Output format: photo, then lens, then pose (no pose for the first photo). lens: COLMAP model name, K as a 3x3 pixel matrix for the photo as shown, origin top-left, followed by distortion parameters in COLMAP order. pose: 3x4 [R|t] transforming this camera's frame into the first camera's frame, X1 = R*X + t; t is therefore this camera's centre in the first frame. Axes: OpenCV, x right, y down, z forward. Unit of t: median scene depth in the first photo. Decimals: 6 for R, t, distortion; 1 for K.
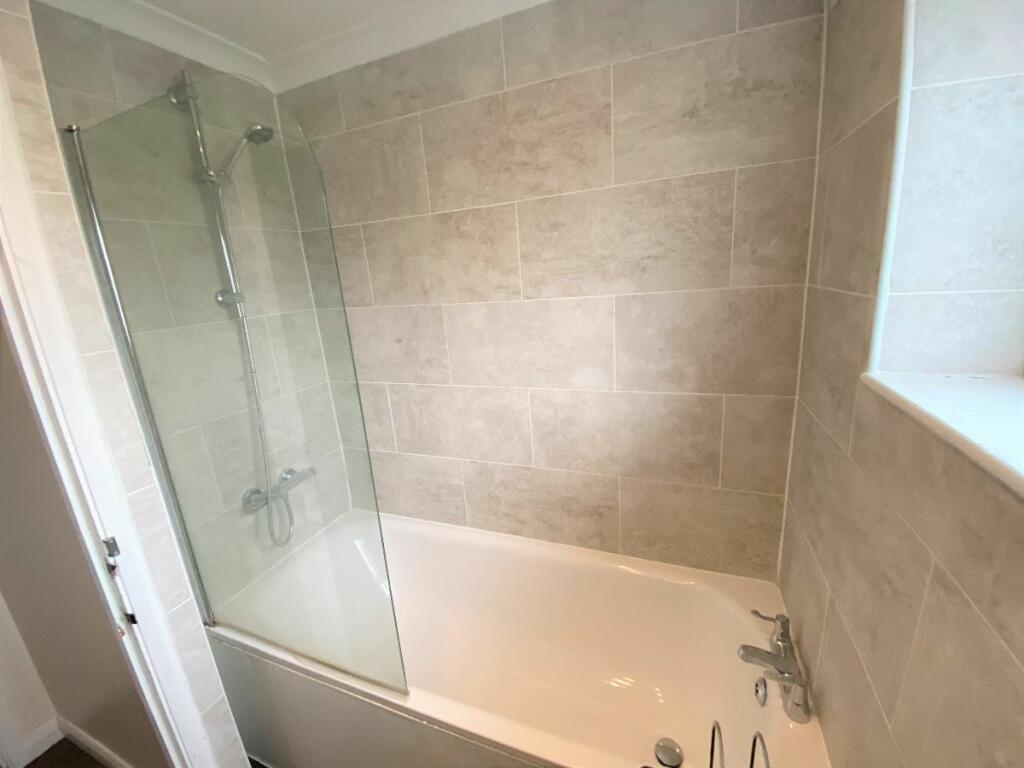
lens RADIAL K [[413.4, 0, 512.0], [0, 413.4, 384.0], [0, 0, 1]] dist [0.022783, -0.021569]
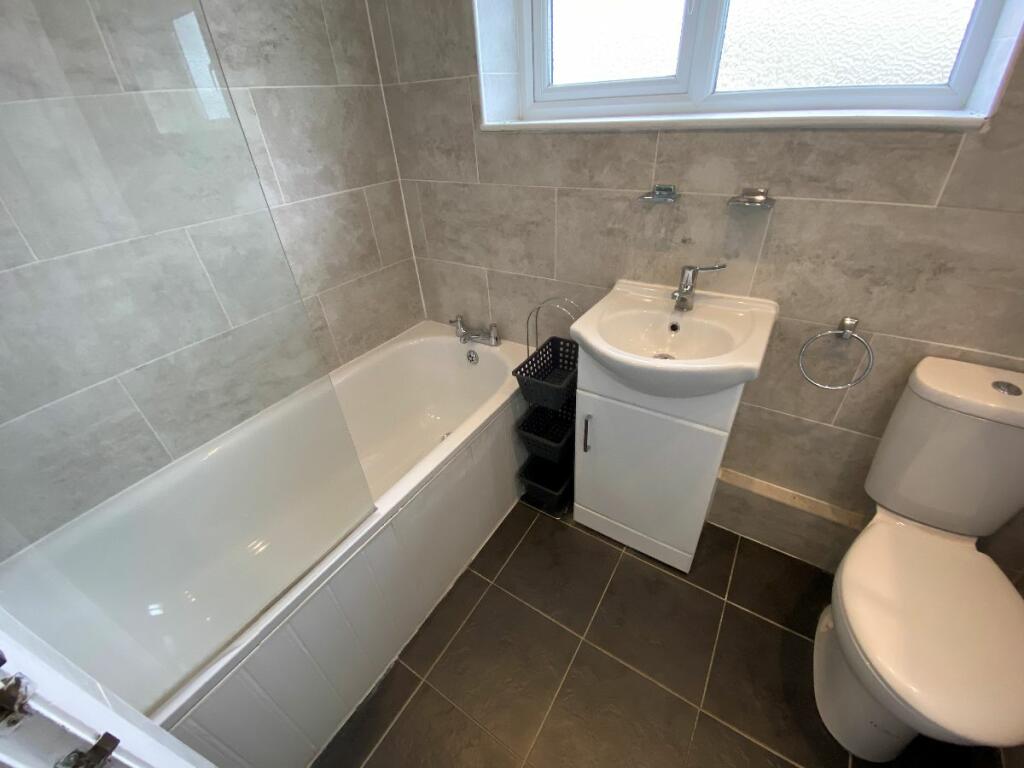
lens RADIAL K [[413.4, 0, 512.0], [0, 413.4, 384.0], [0, 0, 1]] dist [0.022783, -0.021569]
pose [[0.193982, -0.501986, 0.842841, -0.711423], [0.278336, 0.852017, 0.443392, 0.094271], [-0.940691, 0.148583, 0.304997, 0.265601]]
